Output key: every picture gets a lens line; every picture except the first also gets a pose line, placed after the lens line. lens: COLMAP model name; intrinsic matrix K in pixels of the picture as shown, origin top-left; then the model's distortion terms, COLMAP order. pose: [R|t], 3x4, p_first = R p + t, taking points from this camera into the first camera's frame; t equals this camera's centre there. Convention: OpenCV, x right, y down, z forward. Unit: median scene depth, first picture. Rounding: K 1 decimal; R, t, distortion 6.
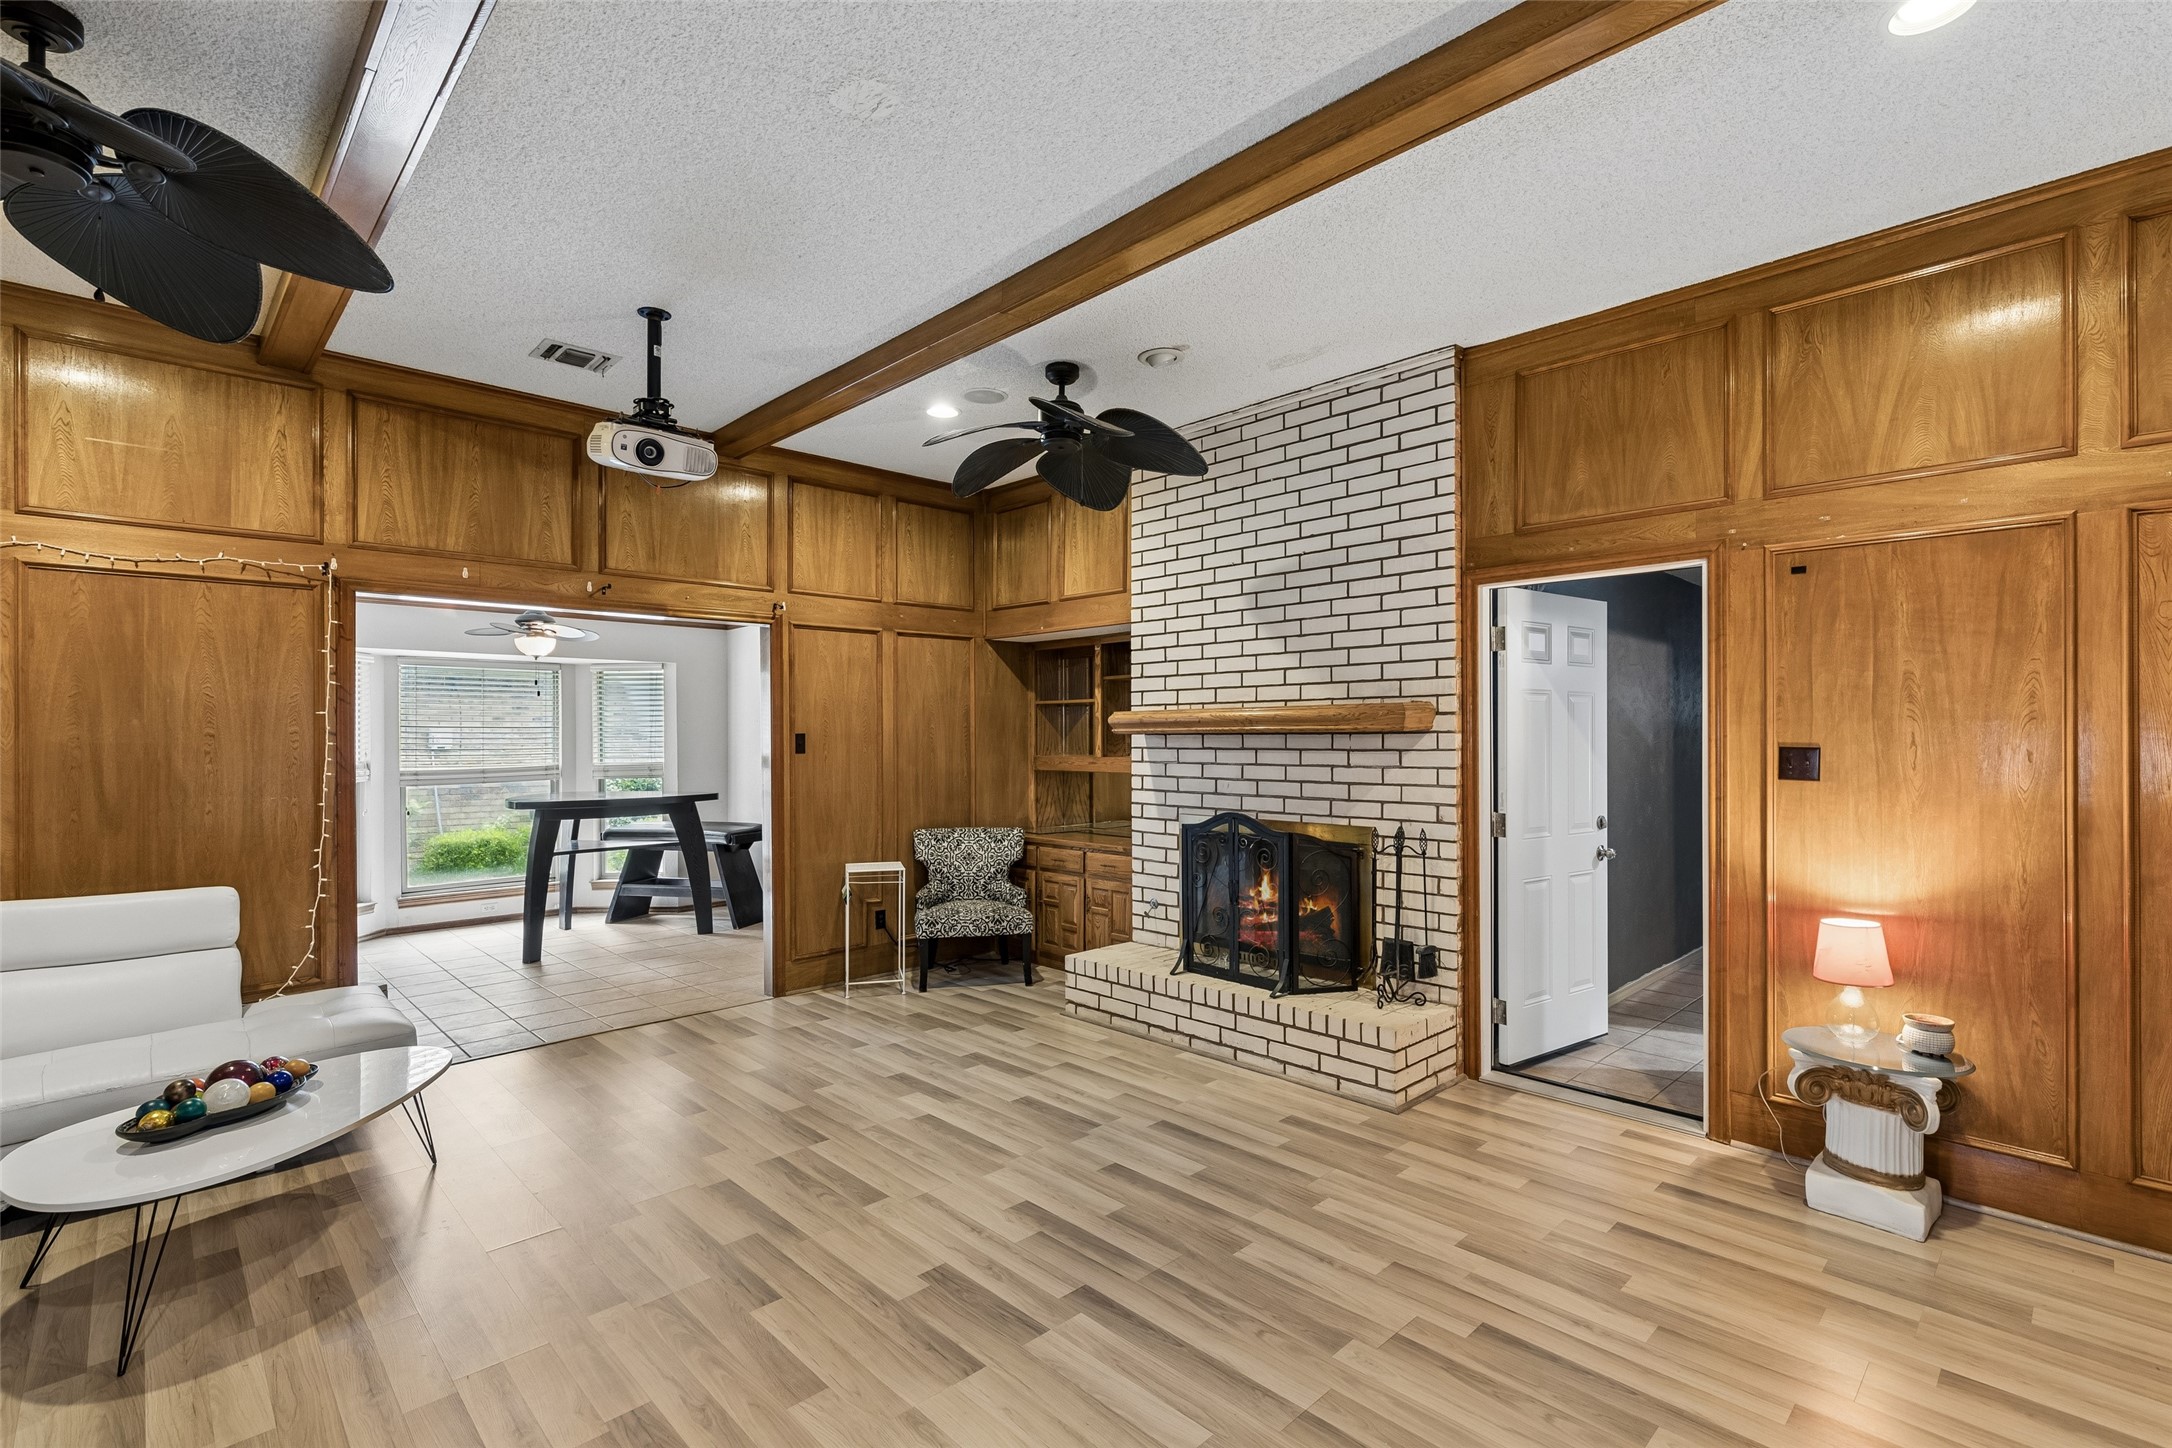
lens RADIAL K [[976.6, 0, 1071.7], [0, 976.6, 739.0], [0, 0, 1]] dist [0.011201, -0.002659]
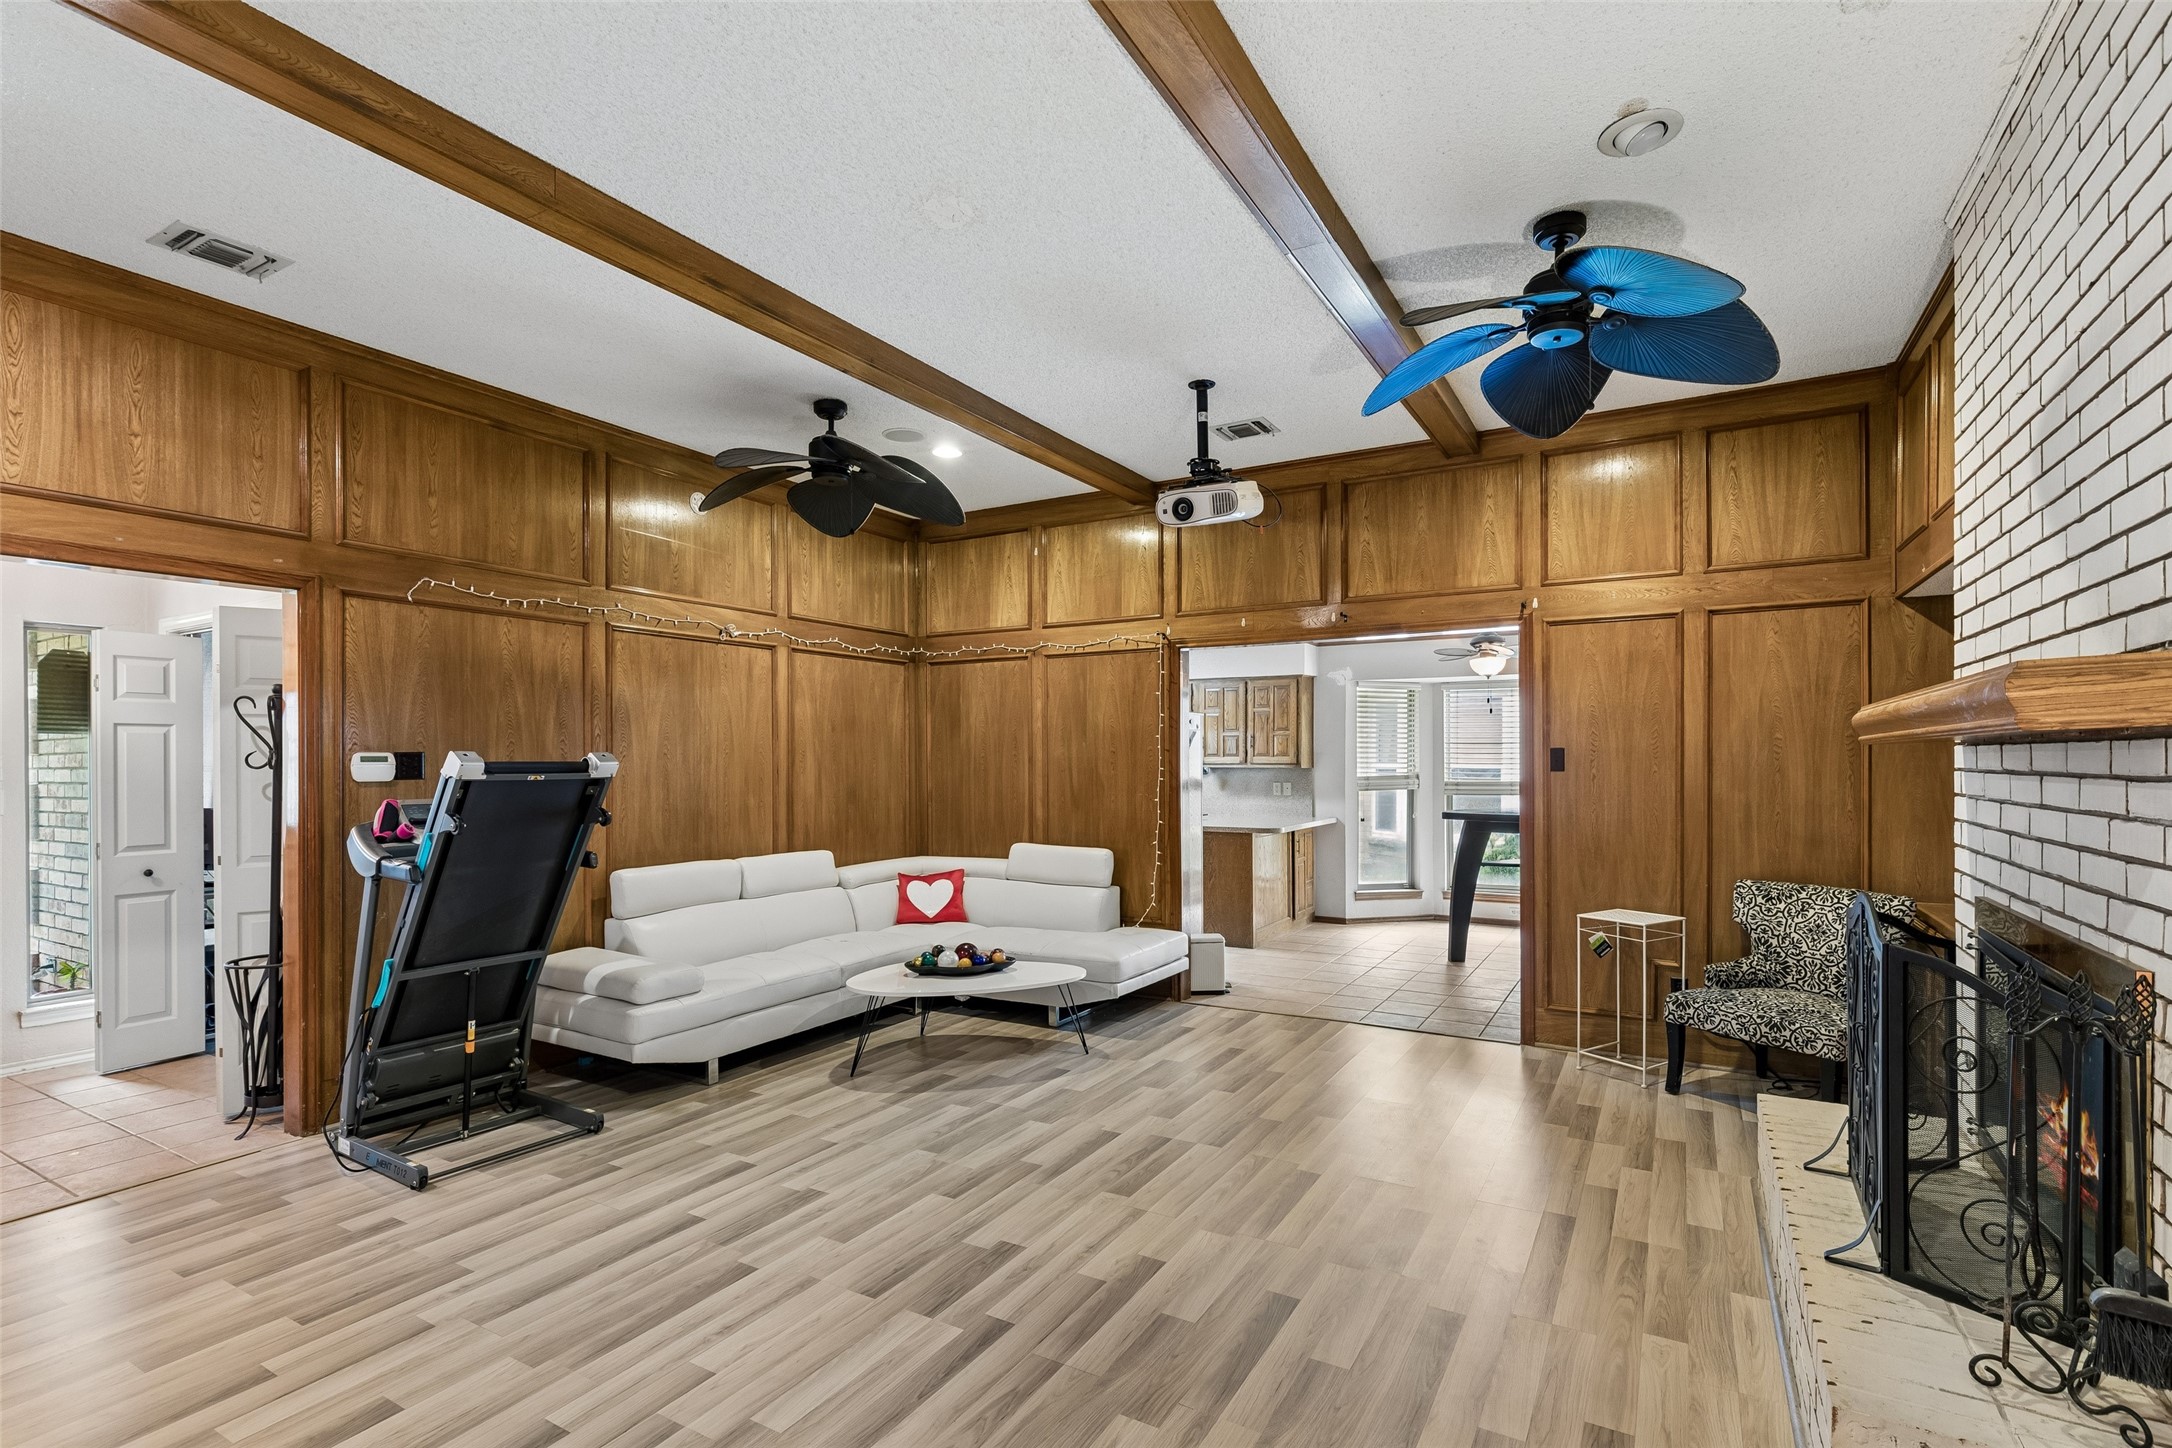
lens RADIAL K [[1006.8, 0, 1129.0], [0, 1006.8, 758.0], [0, 0, 1]] dist [0.005929, -0.000811]
pose [[0.301595, 0.004040, -0.953428, 0.636658], [0.000524, 0.999990, 0.004403, -0.000899], [0.953436, -0.001827, 0.301590, 0.522760]]
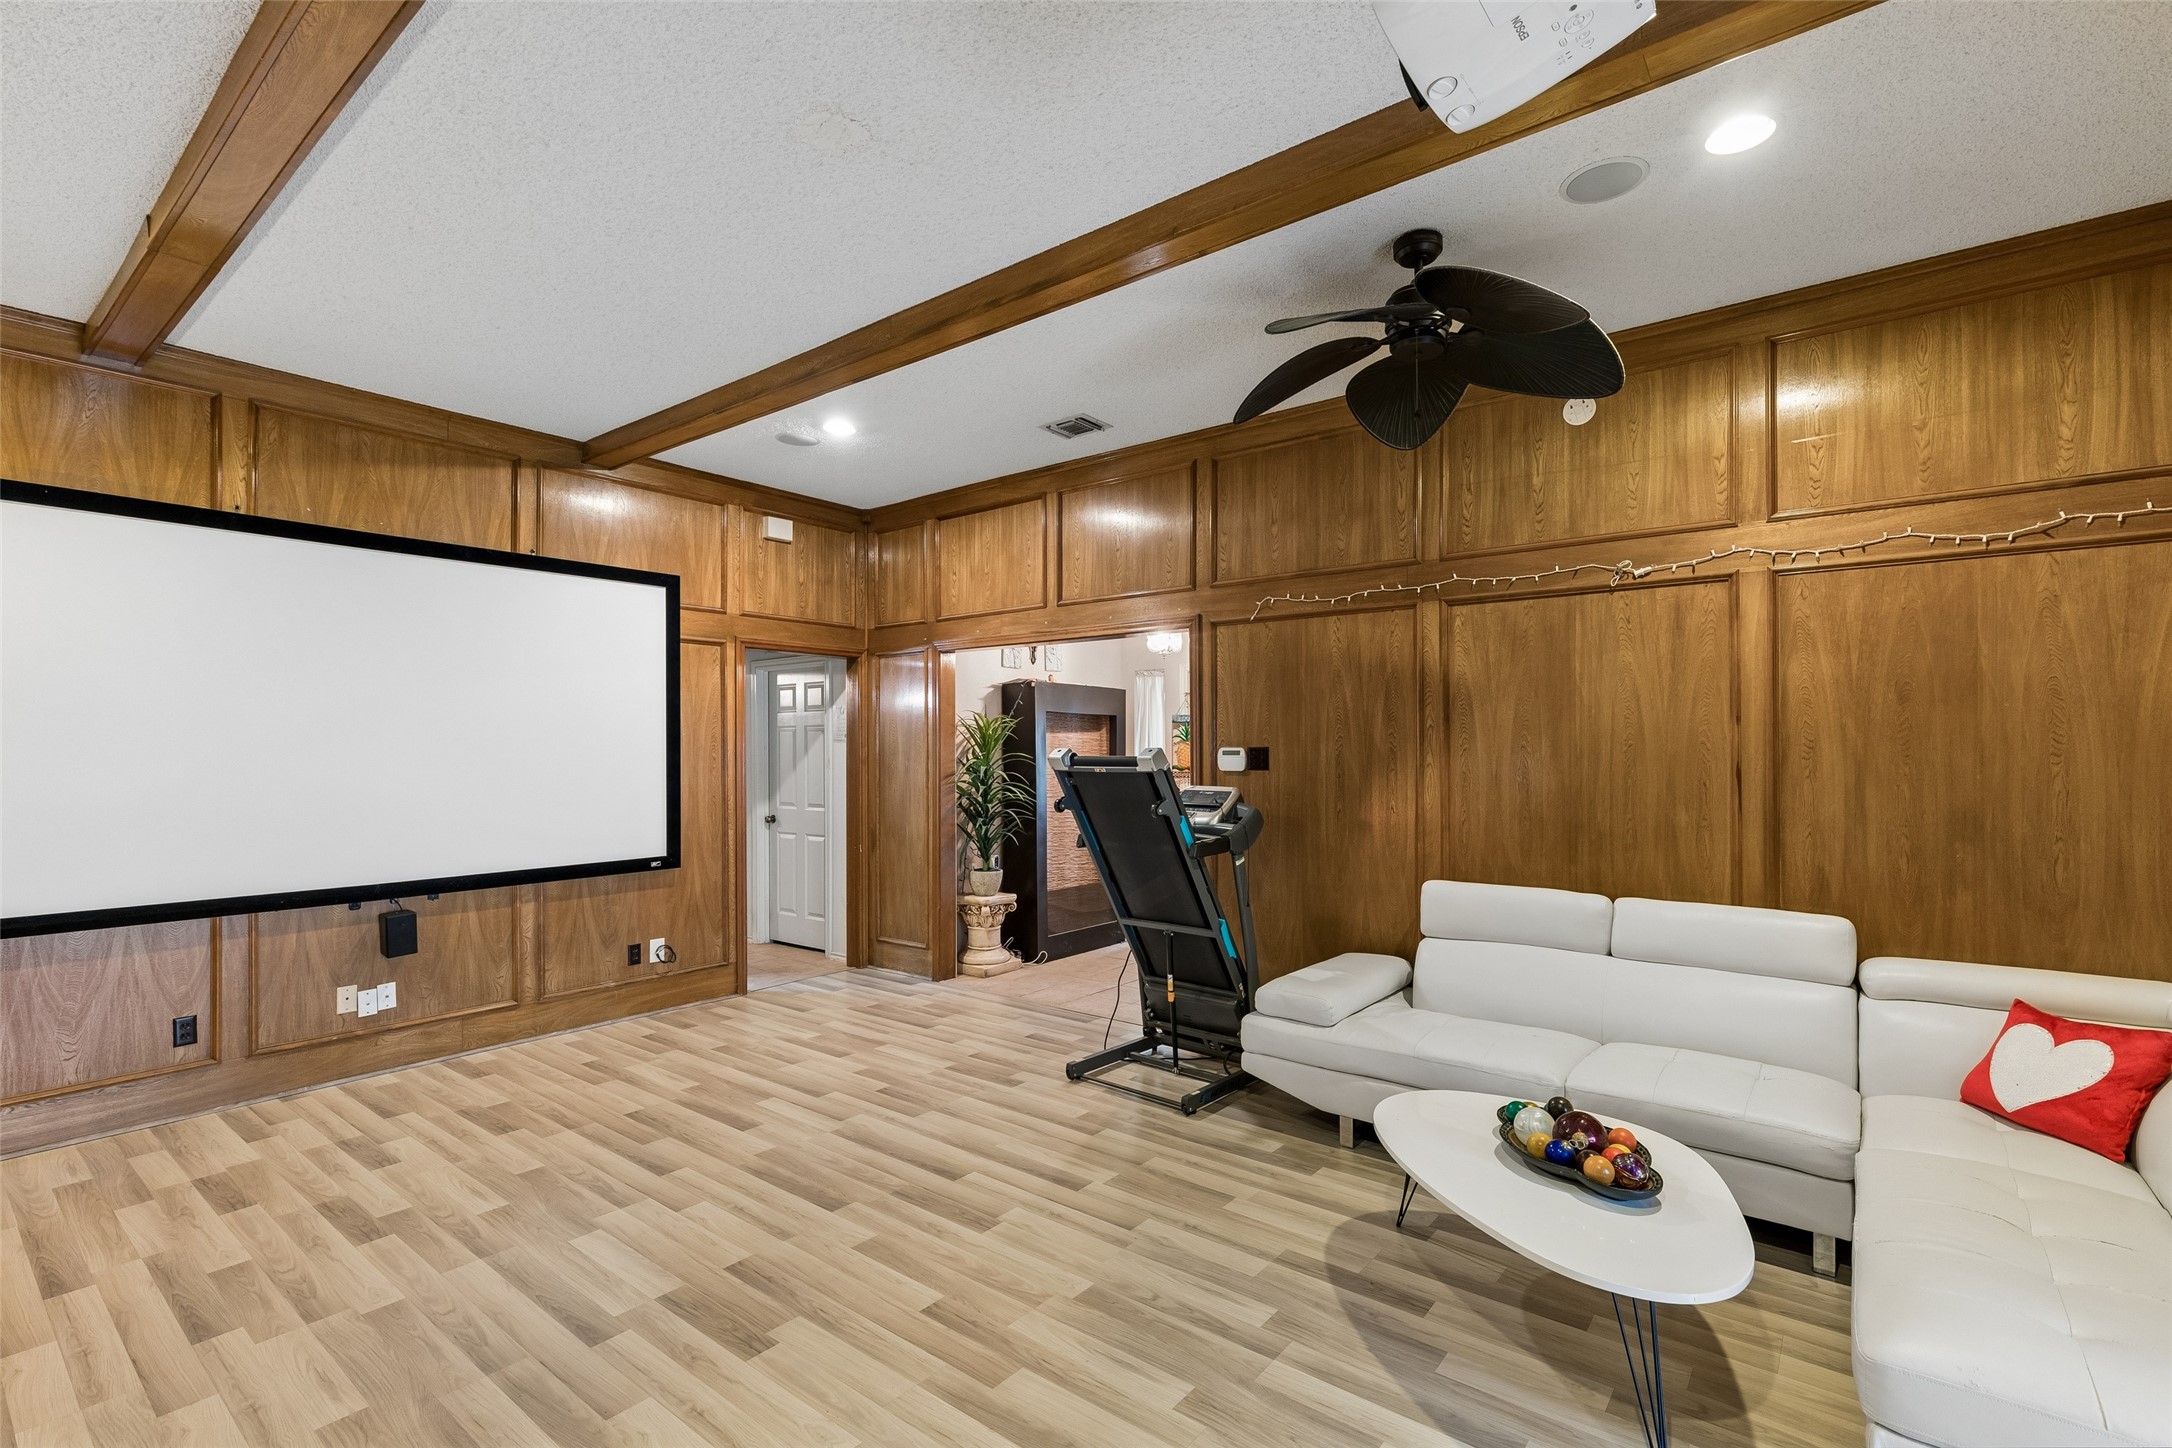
lens RADIAL K [[976.6, 0, 1087.3], [0, 976.6, 732.3], [0, 0, 1]] dist [0.011201, -0.002659]
pose [[-0.990572, 0.005397, -0.136890, -0.209680], [0.007844, 0.999819, -0.017344, -0.001578], [0.136771, -0.018254, -0.990434, 1.284163]]
